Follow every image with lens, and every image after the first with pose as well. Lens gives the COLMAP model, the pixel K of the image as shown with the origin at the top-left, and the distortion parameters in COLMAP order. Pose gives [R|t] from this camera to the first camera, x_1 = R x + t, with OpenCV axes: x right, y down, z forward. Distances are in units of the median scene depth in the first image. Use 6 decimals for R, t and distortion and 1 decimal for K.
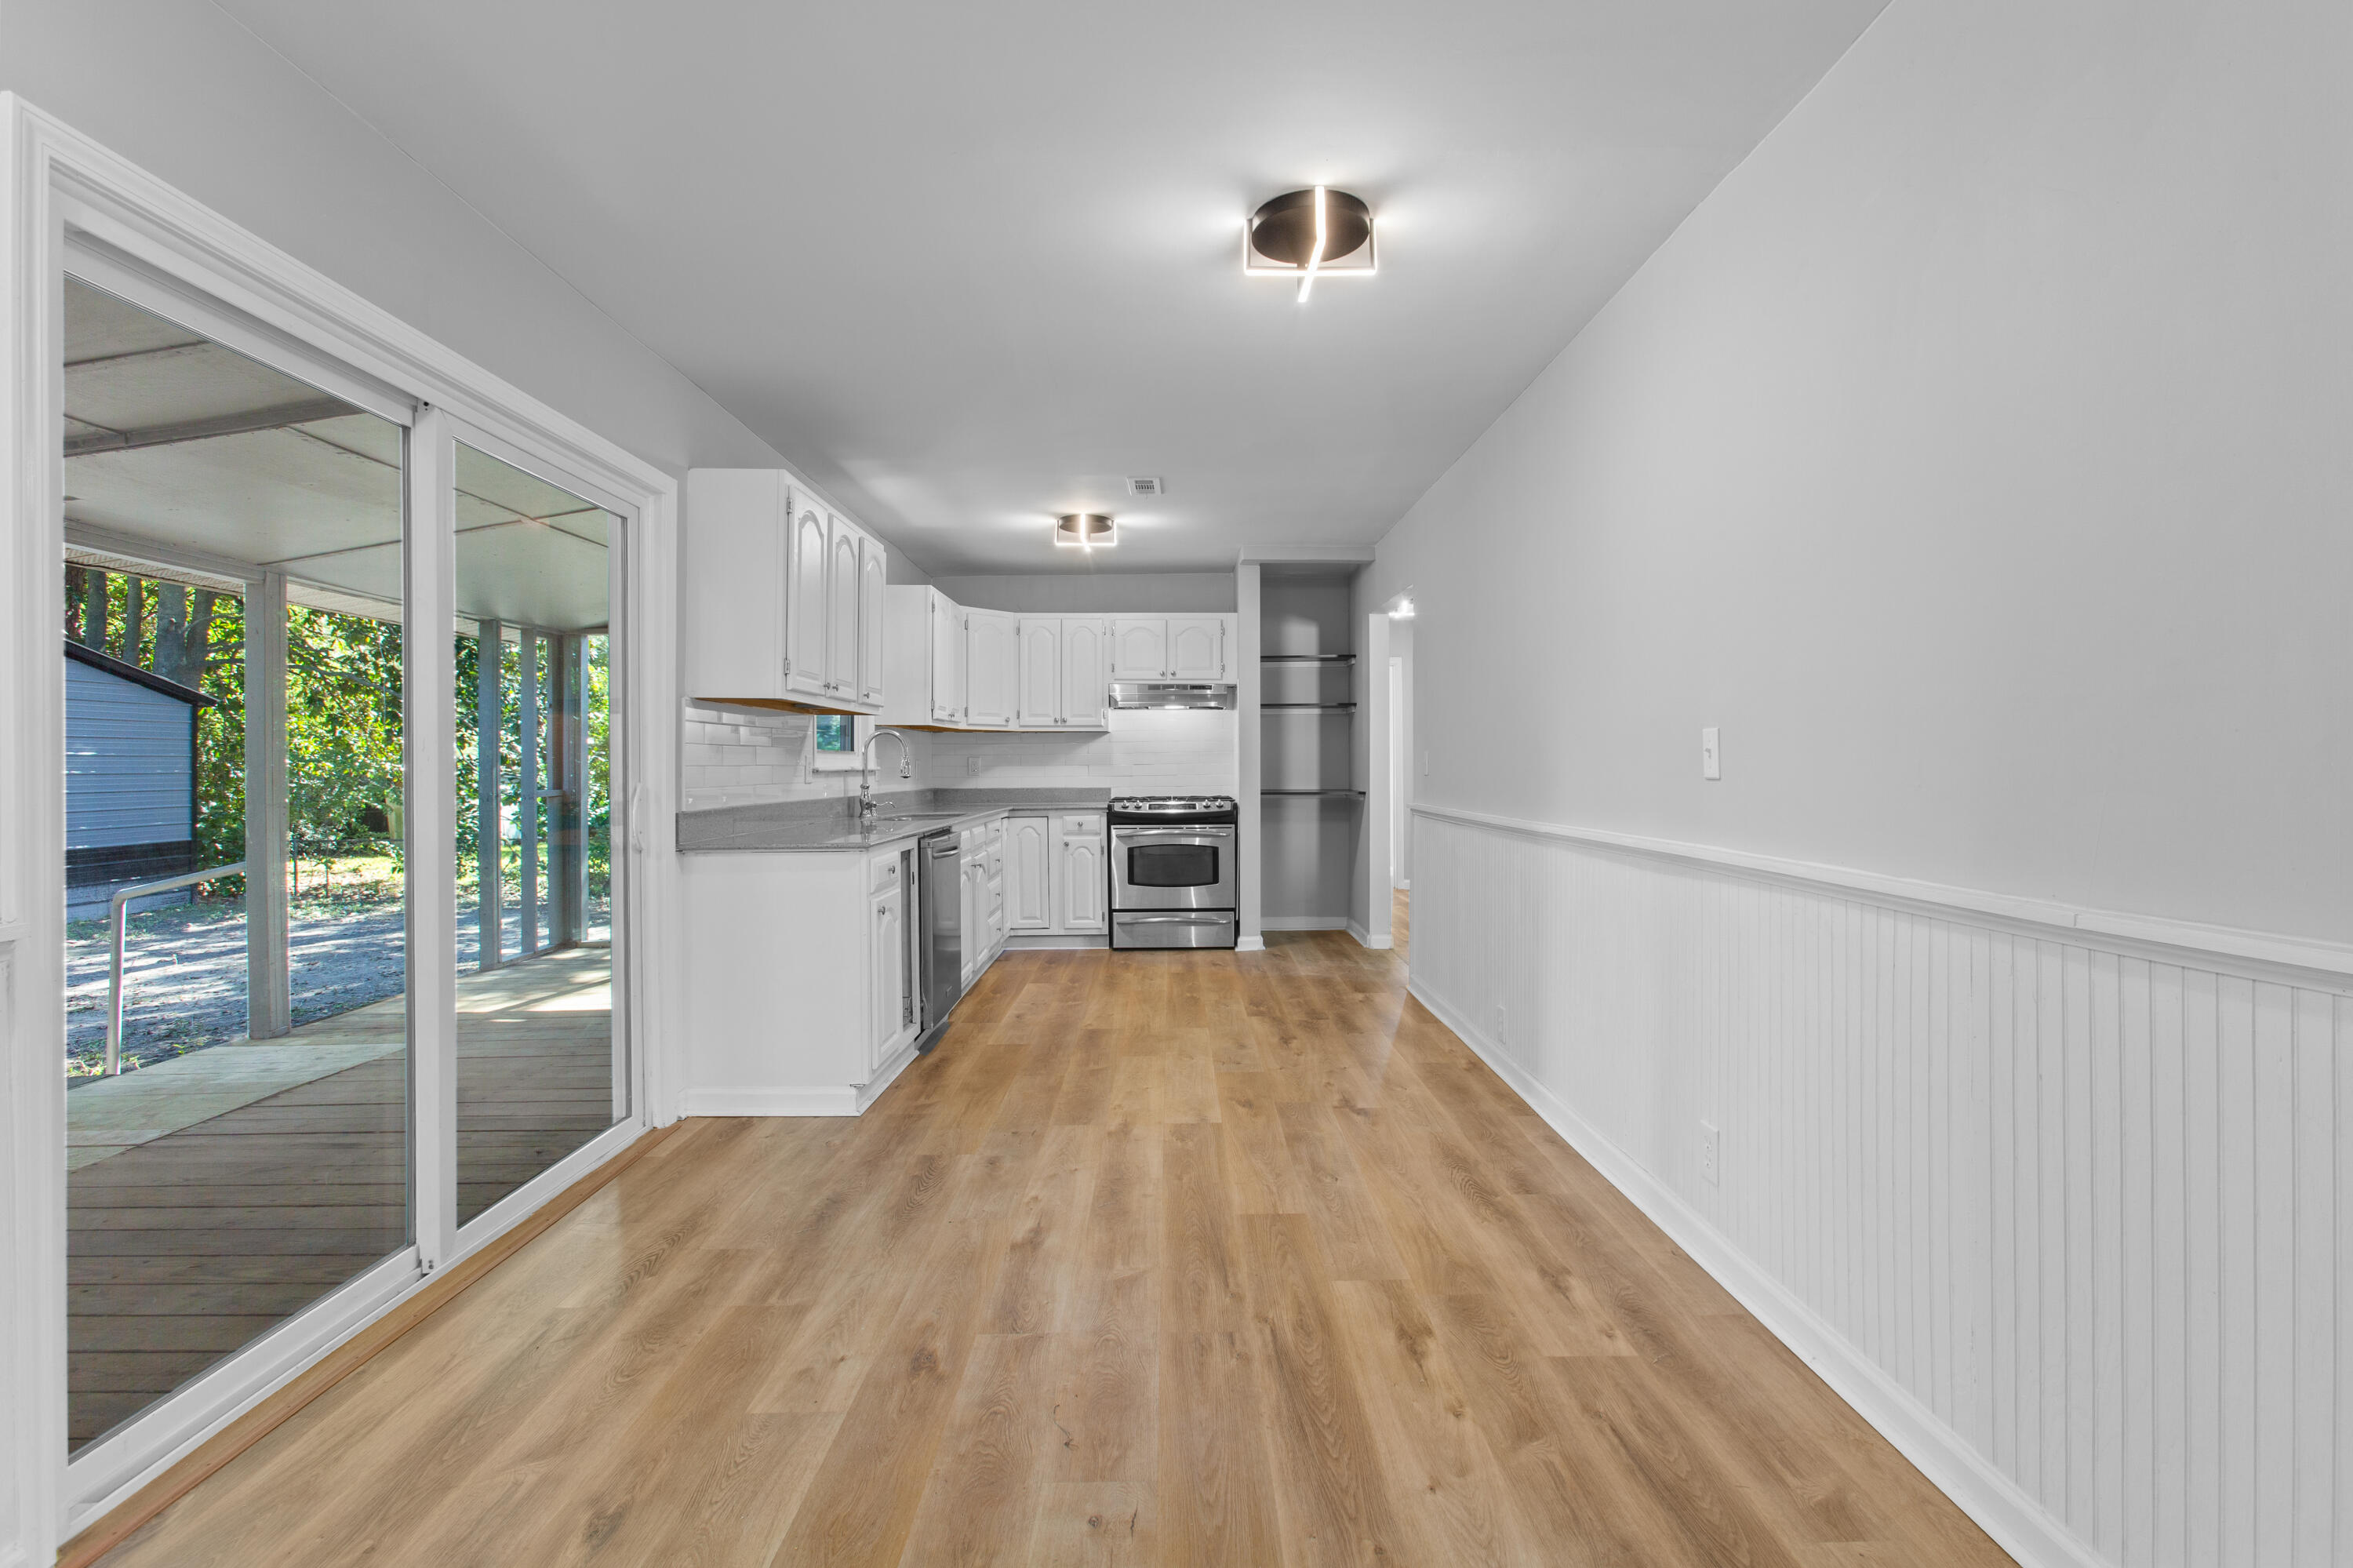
lens RADIAL K [[1043.0, 0, 1184.0], [0, 1043.0, 767.1], [0, 0, 1]] dist [-0.015972, 0.008314]
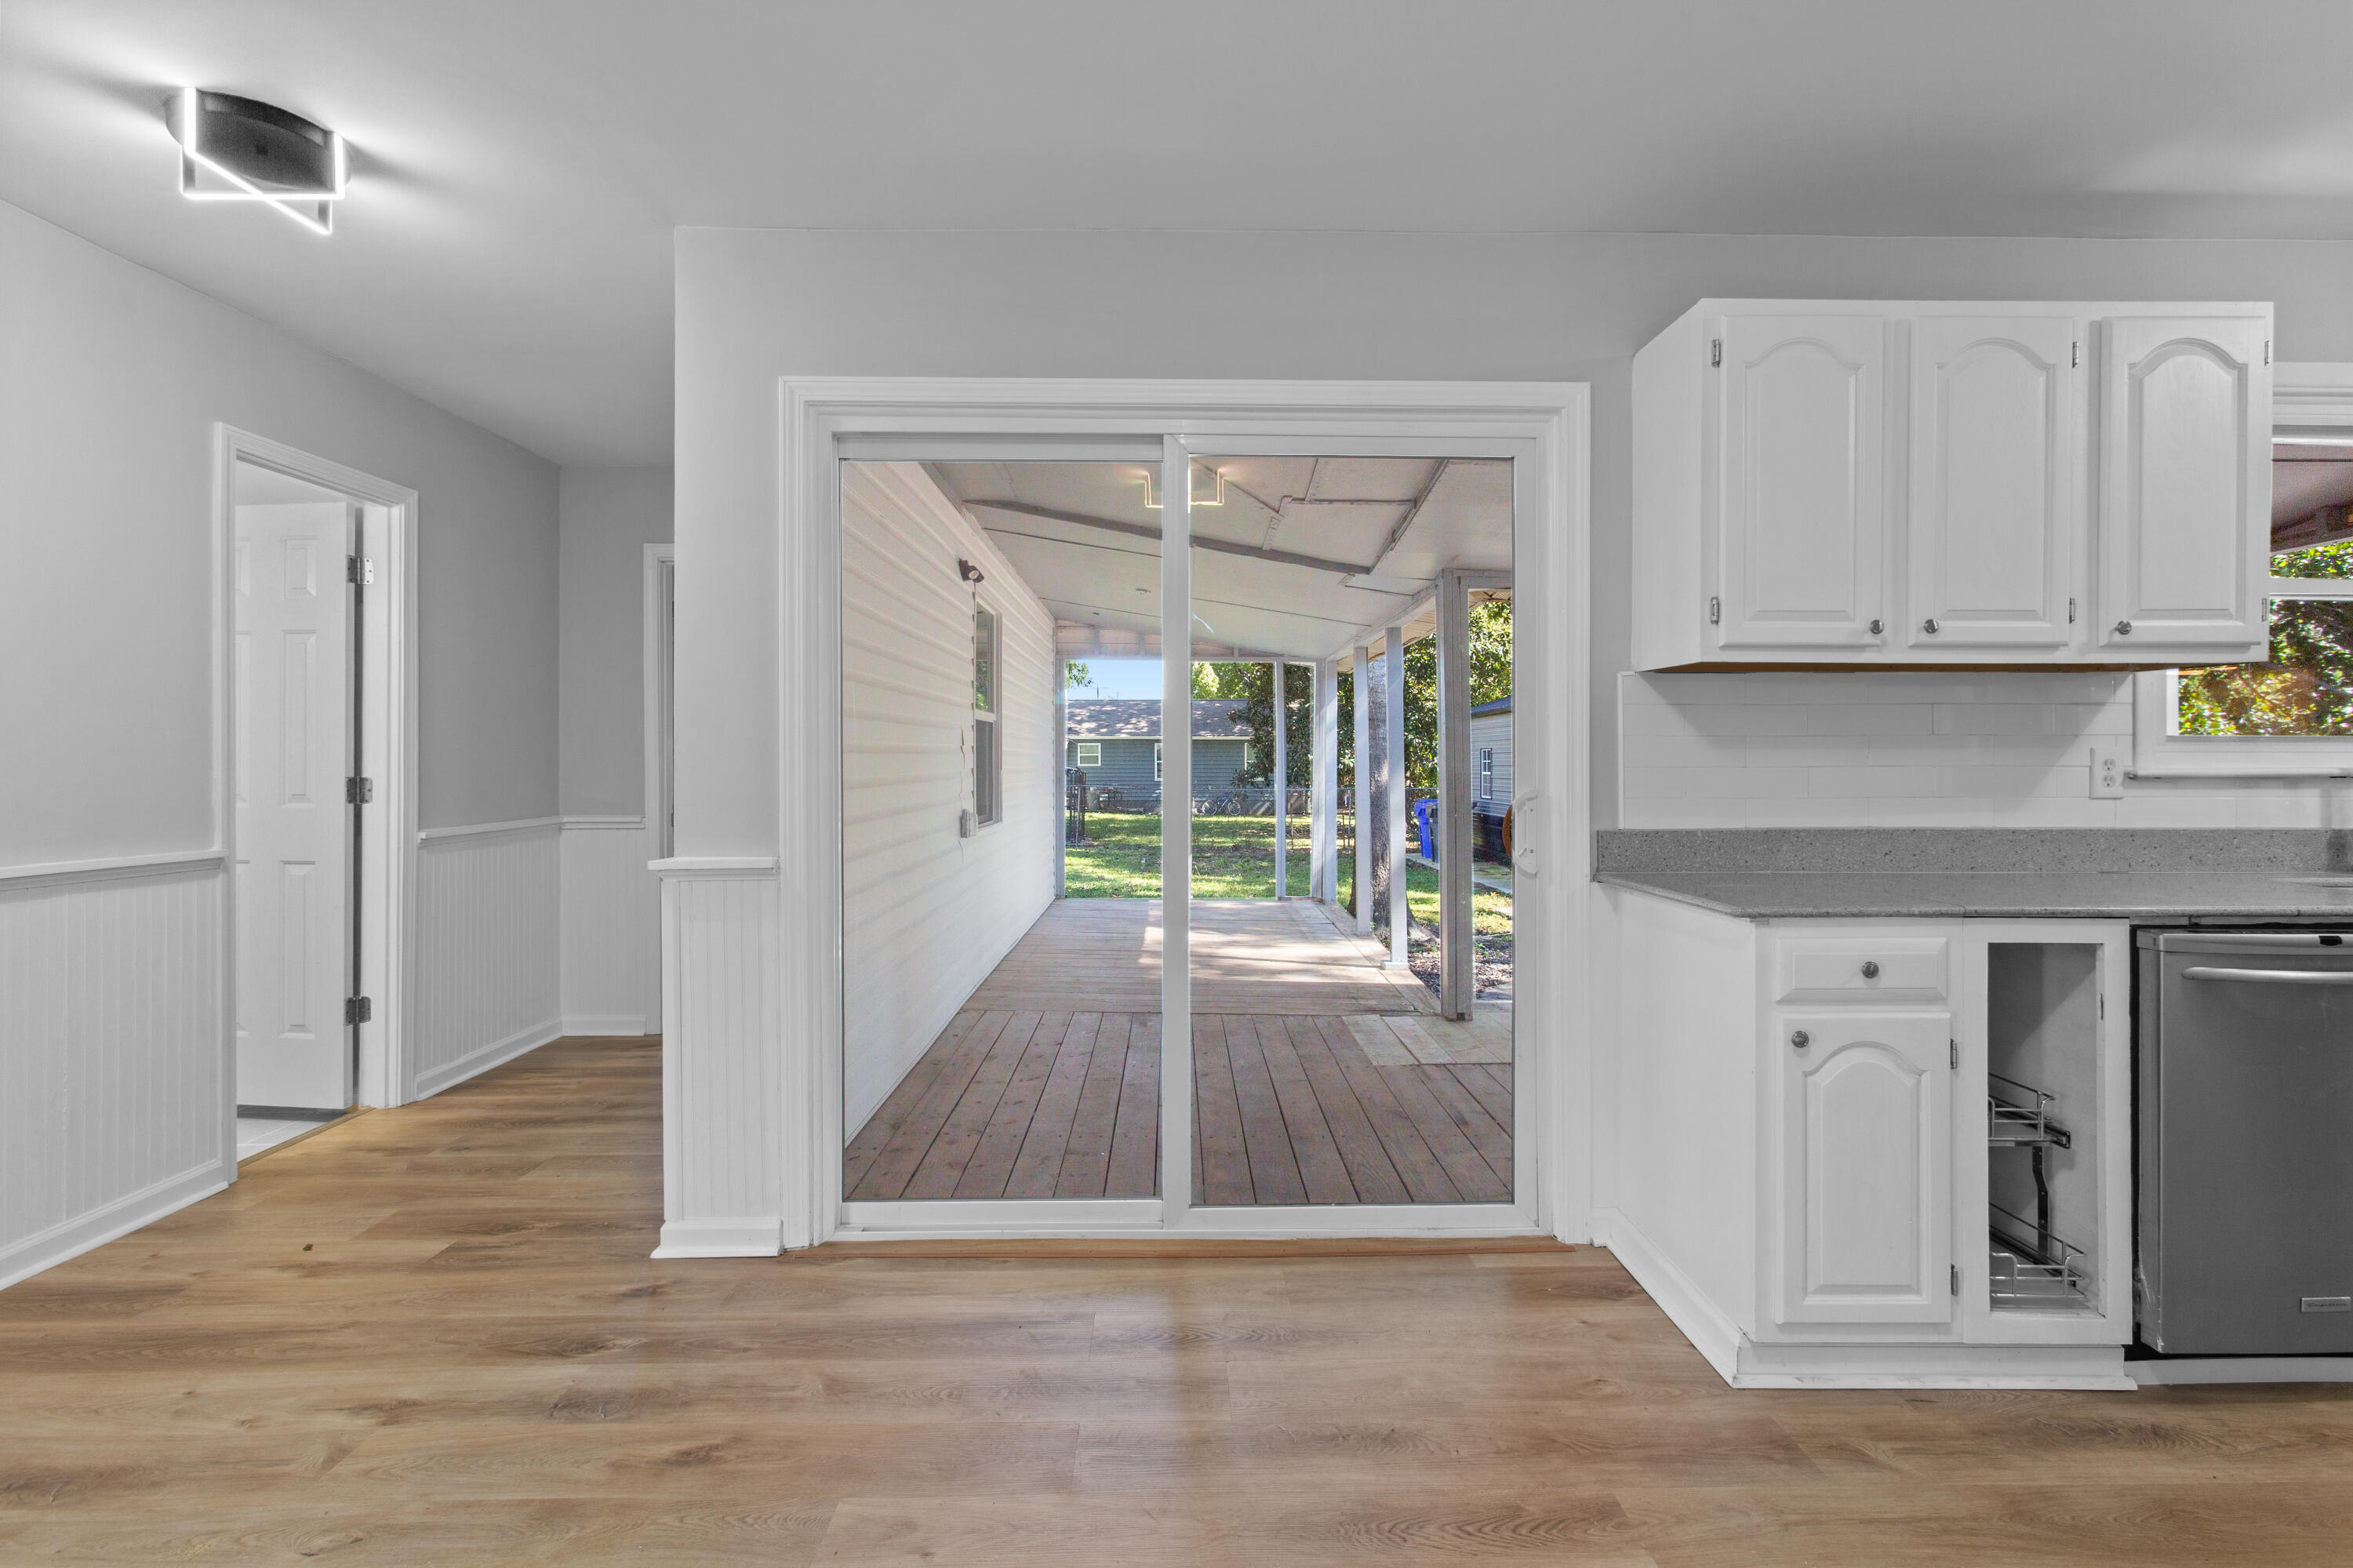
lens RADIAL K [[1043.0, 0, 1184.0], [0, 1043.0, 767.1], [0, 0, 1]] dist [-0.015972, 0.008314]
pose [[0.000649, 0.009848, -0.999951, 0.325549], [-0.000890, 0.999951, 0.009848, -0.010091], [0.999999, 0.000884, 0.000658, 0.913688]]
